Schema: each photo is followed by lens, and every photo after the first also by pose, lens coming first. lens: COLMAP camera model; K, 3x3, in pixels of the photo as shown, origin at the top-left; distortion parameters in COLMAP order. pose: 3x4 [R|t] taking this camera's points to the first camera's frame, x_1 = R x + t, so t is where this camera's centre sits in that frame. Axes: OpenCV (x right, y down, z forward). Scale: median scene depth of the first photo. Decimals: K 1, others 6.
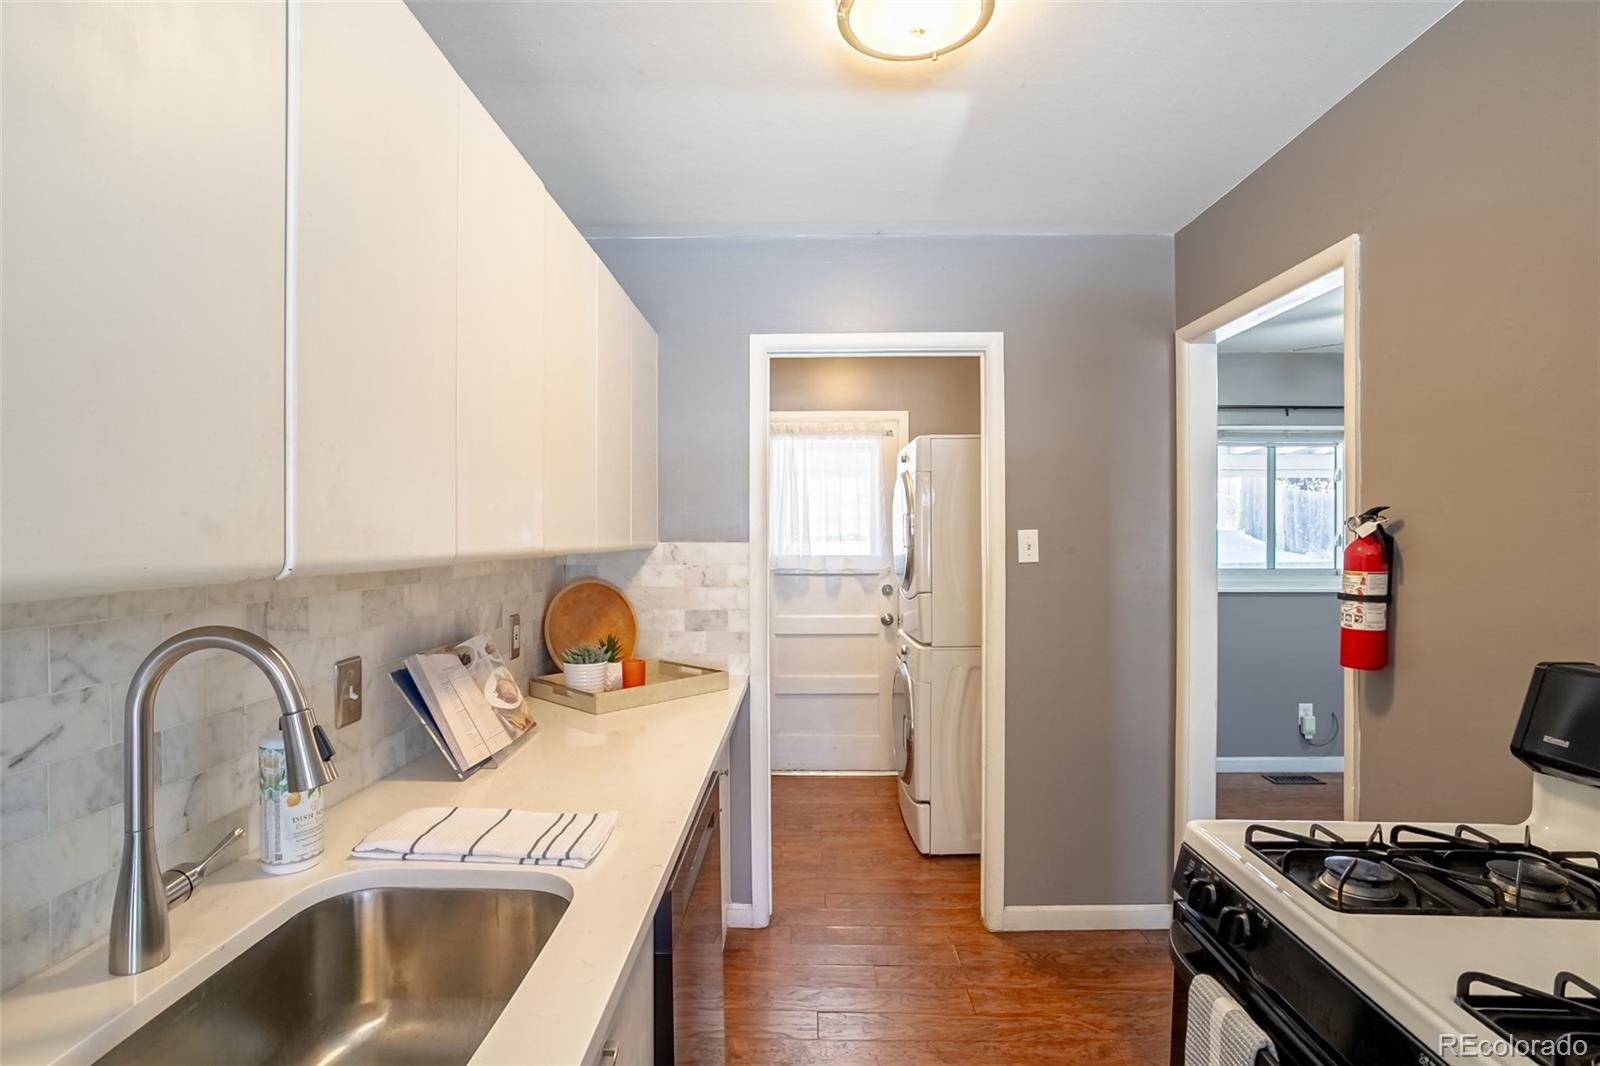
lens RADIAL K [[776.8, 0, 792.5], [0, 776.8, 539.7], [0, 0, 1]] dist [-0.063823, 0.033825]
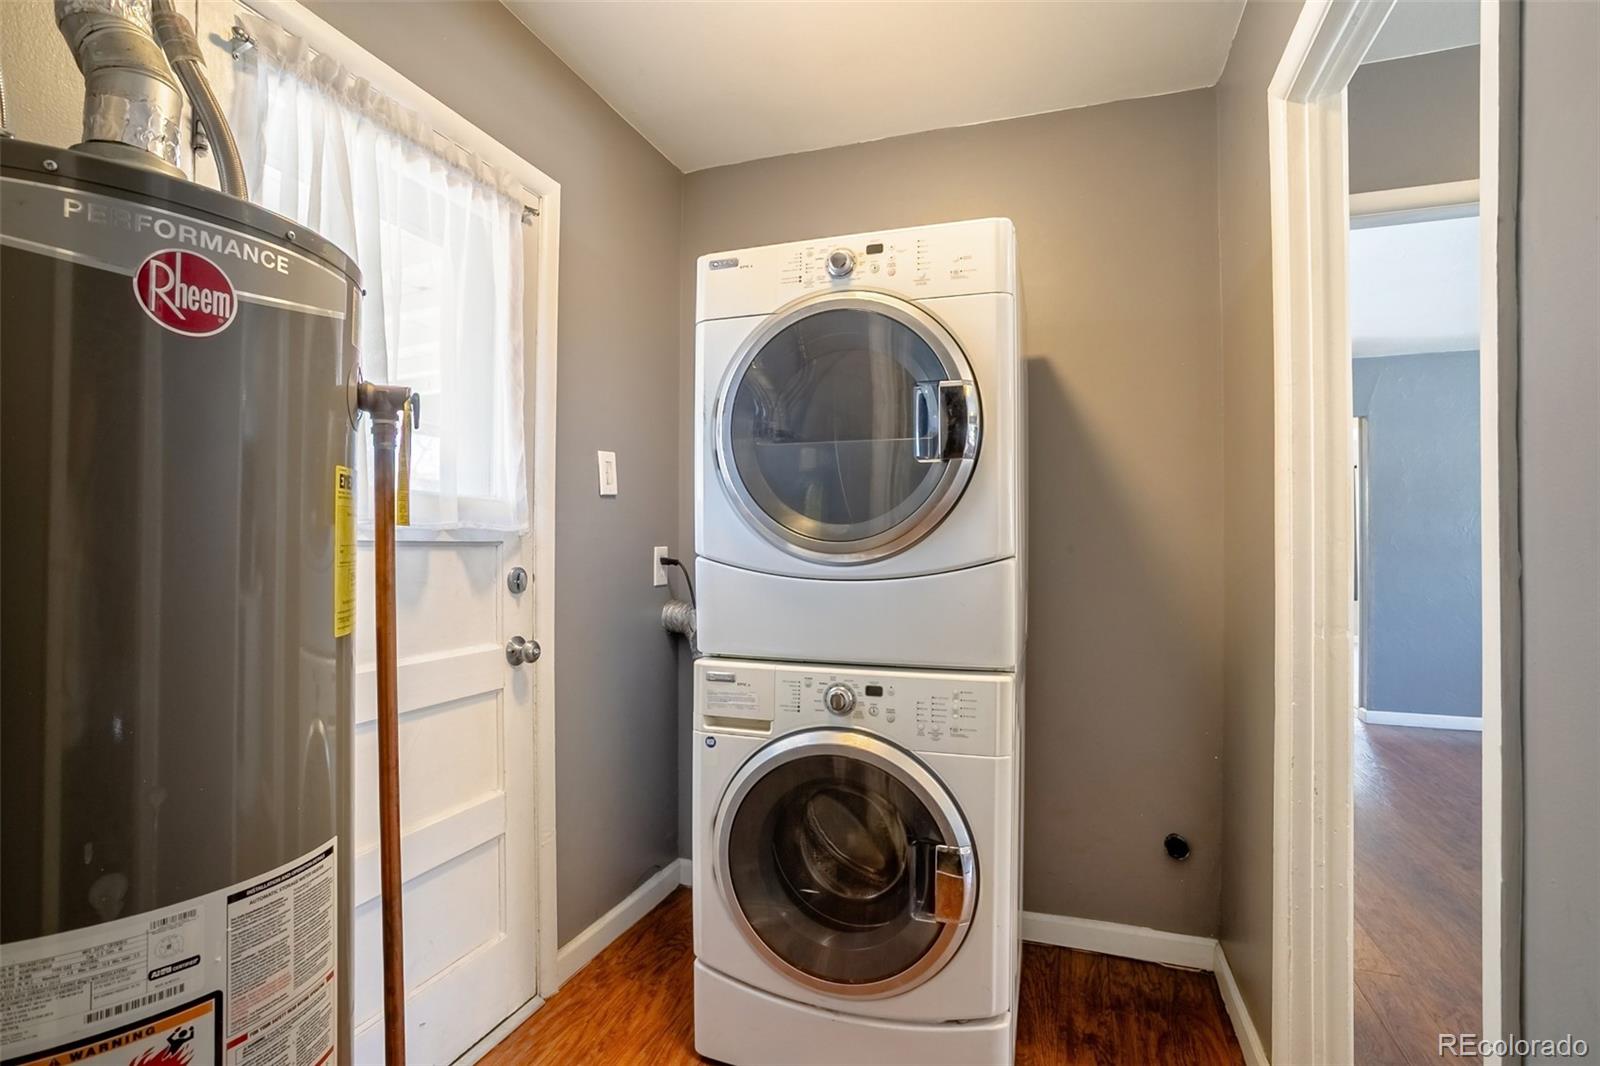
lens RADIAL K [[780.4, 0, 795.3], [0, 780.4, 519.7], [0, 0, 1]] dist [-0.057835, 0.024884]
pose [[0.313590, 0.027372, 0.949164, -0.377464], [-0.009426, 0.999625, -0.025713, 0.067848], [-0.949512, -0.000883, 0.313731, 1.196143]]
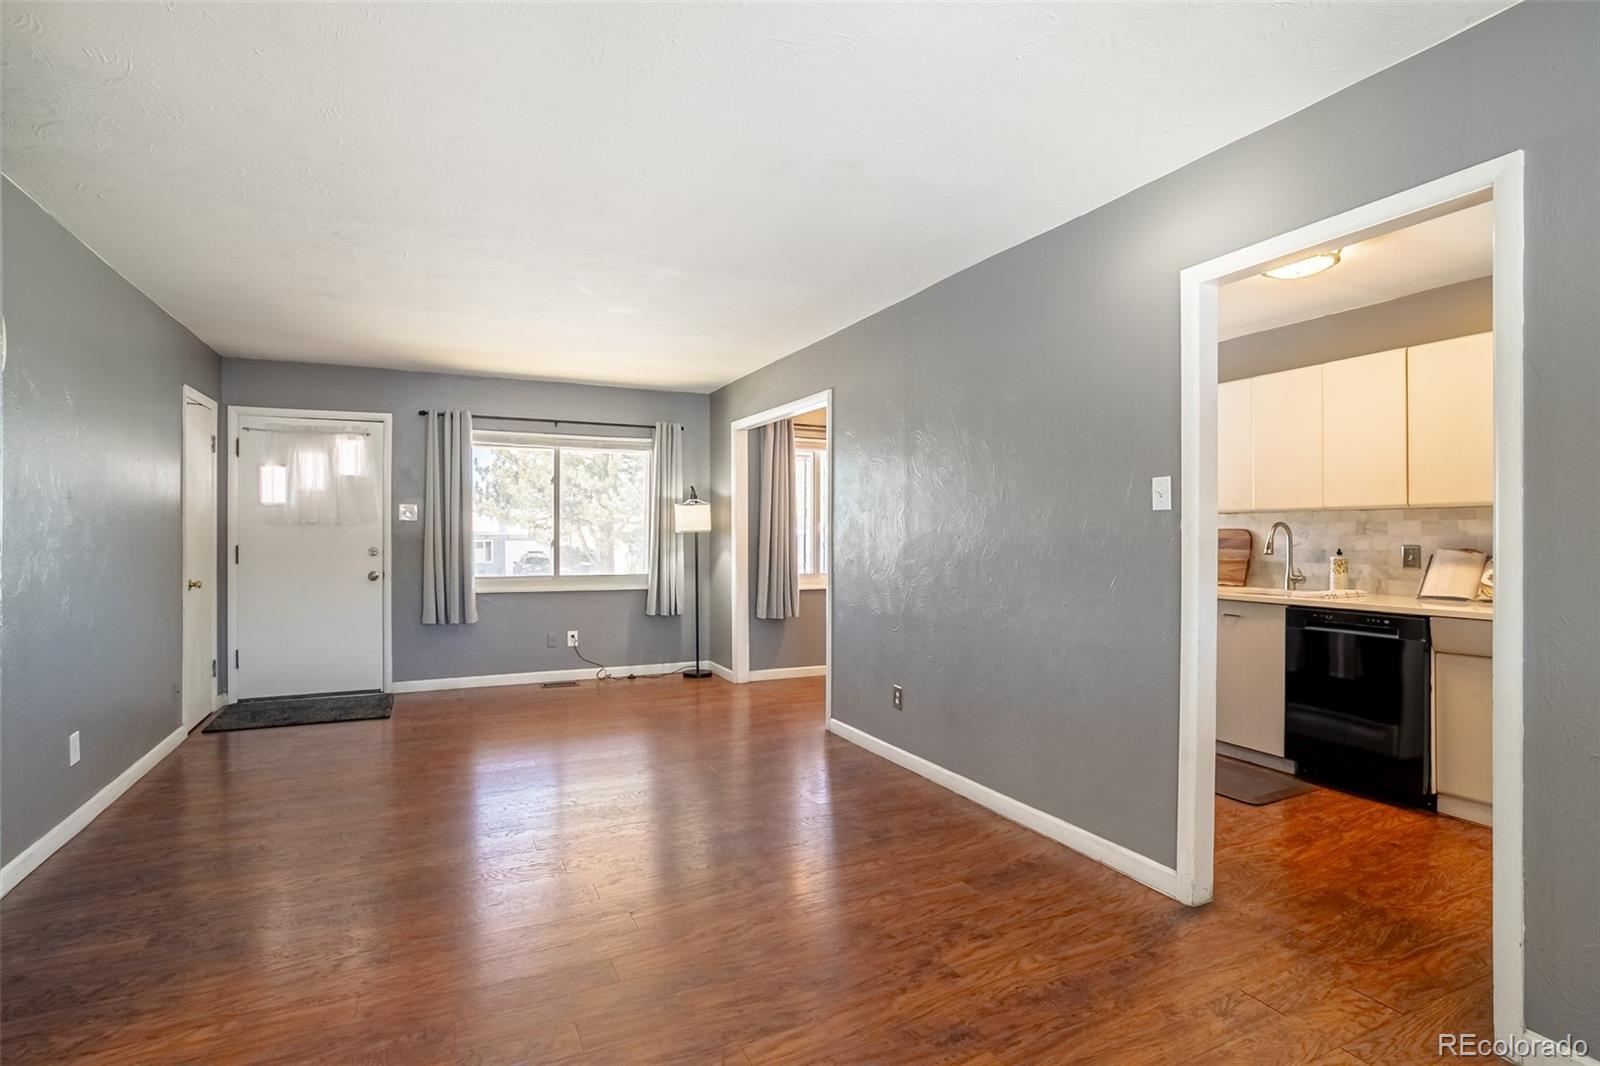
lens RADIAL K [[774.4, 0, 791.2], [0, 774.4, 534.2], [0, 0, 1]] dist [-0.062378, 0.035589]
pose [[-0.894953, 0.003379, -0.446148, 1.371282], [0.001615, 0.999989, 0.004334, 0.053751], [0.446158, 0.003158, -0.894949, 1.275530]]
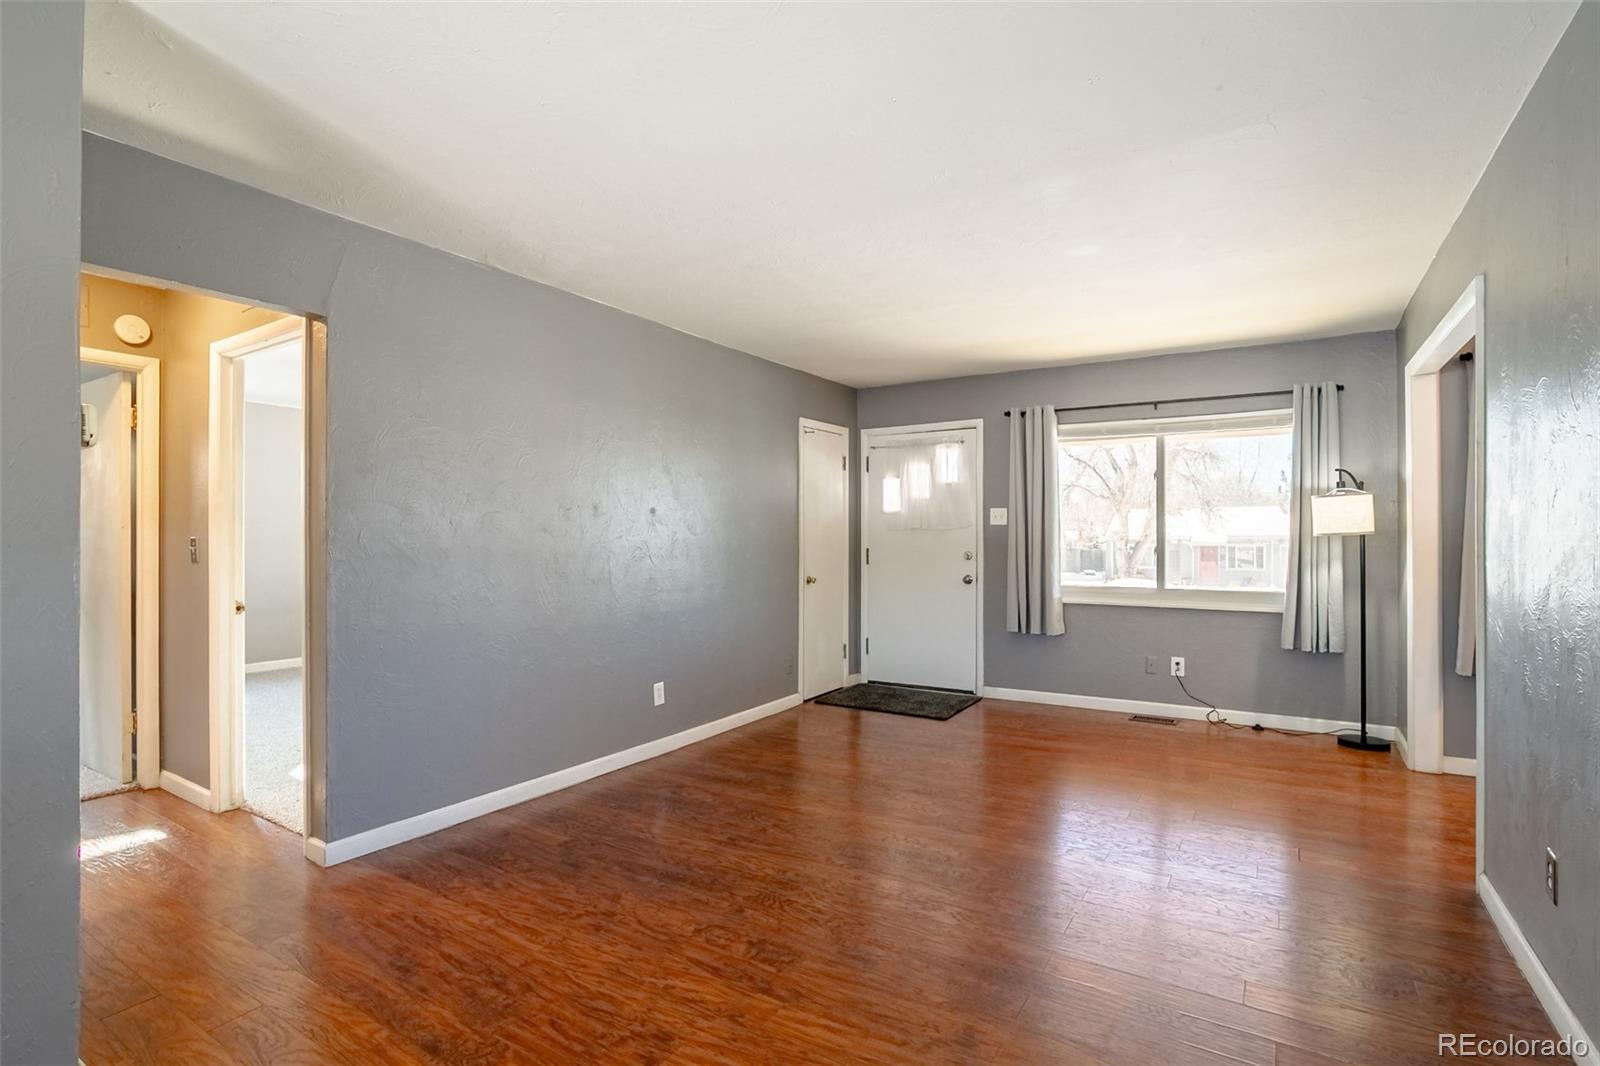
lens RADIAL K [[776.8, 0, 792.5], [0, 776.8, 539.7], [0, 0, 1]] dist [-0.063823, 0.033825]
pose [[-0.852924, 0.003446, 0.522023, 0.751582], [0.004799, 0.999988, 0.001239, 0.058776], [-0.522013, 0.003562, -0.852930, 1.002462]]
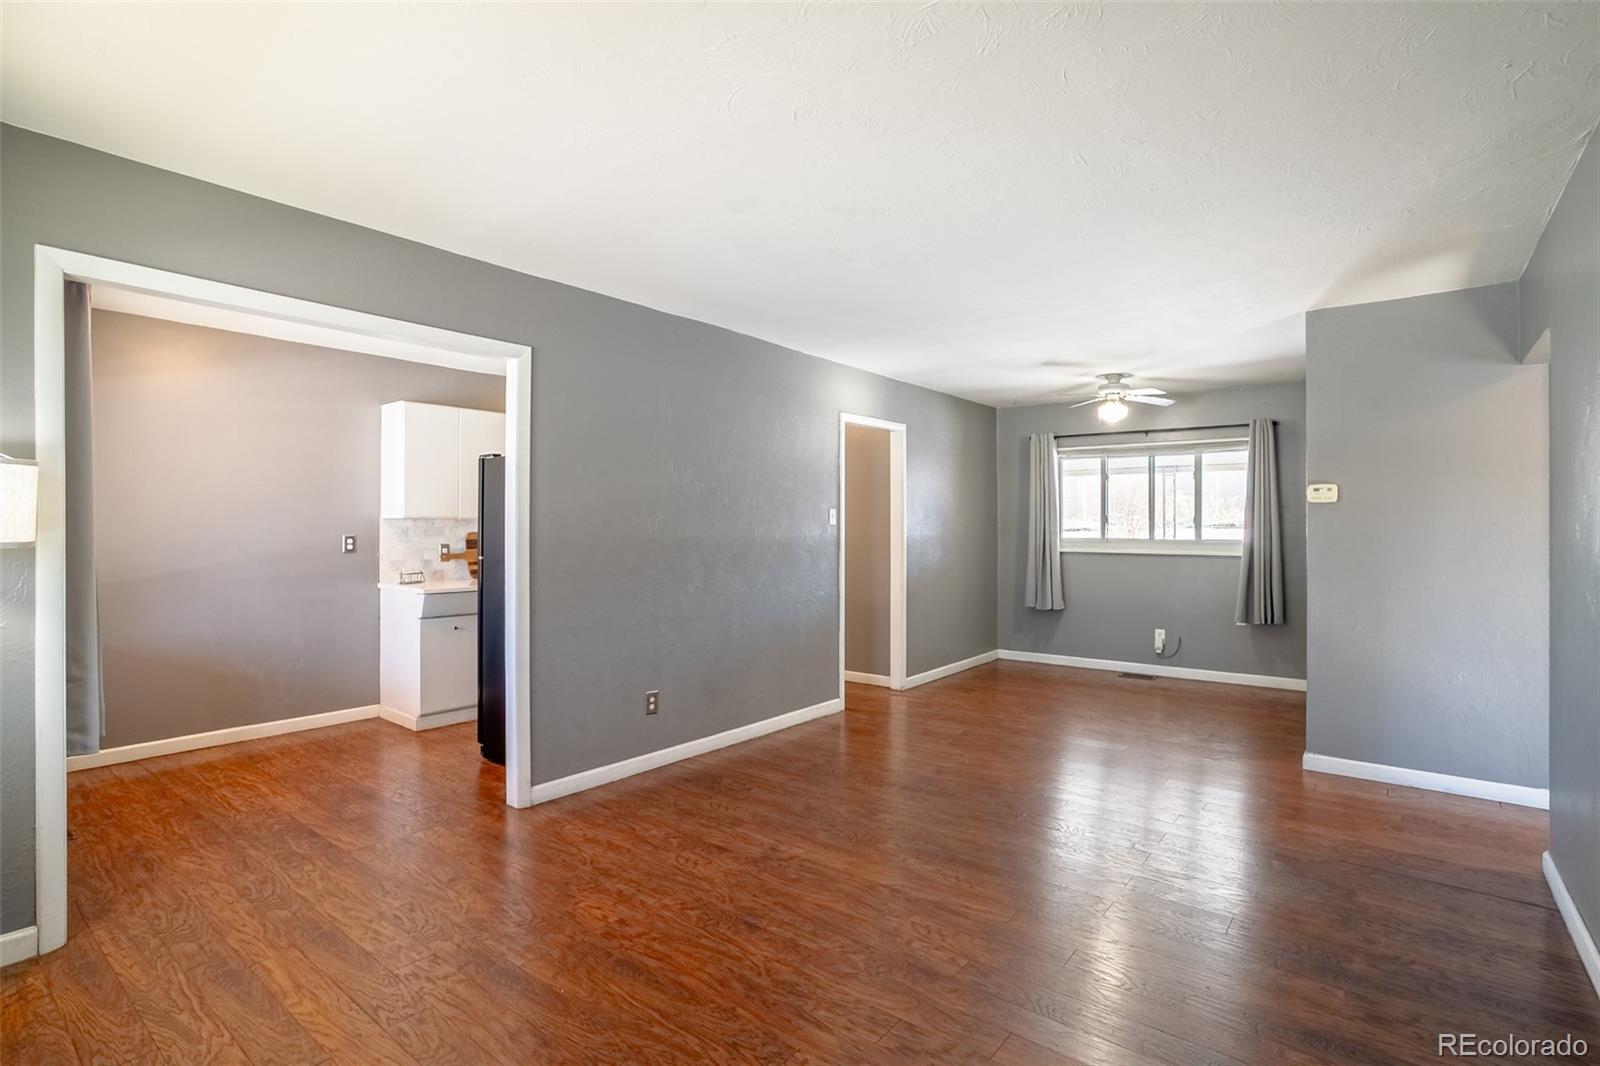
lens RADIAL K [[773.5, 0, 791.5], [0, 773.5, 528.2], [0, 0, 1]] dist [-0.060725, 0.031622]
pose [[0.790468, 0.004639, -0.612486, 1.652658], [-0.005858, 0.999983, 0.000014, 0.036068], [0.612475, 0.003577, 0.790481, -1.007568]]
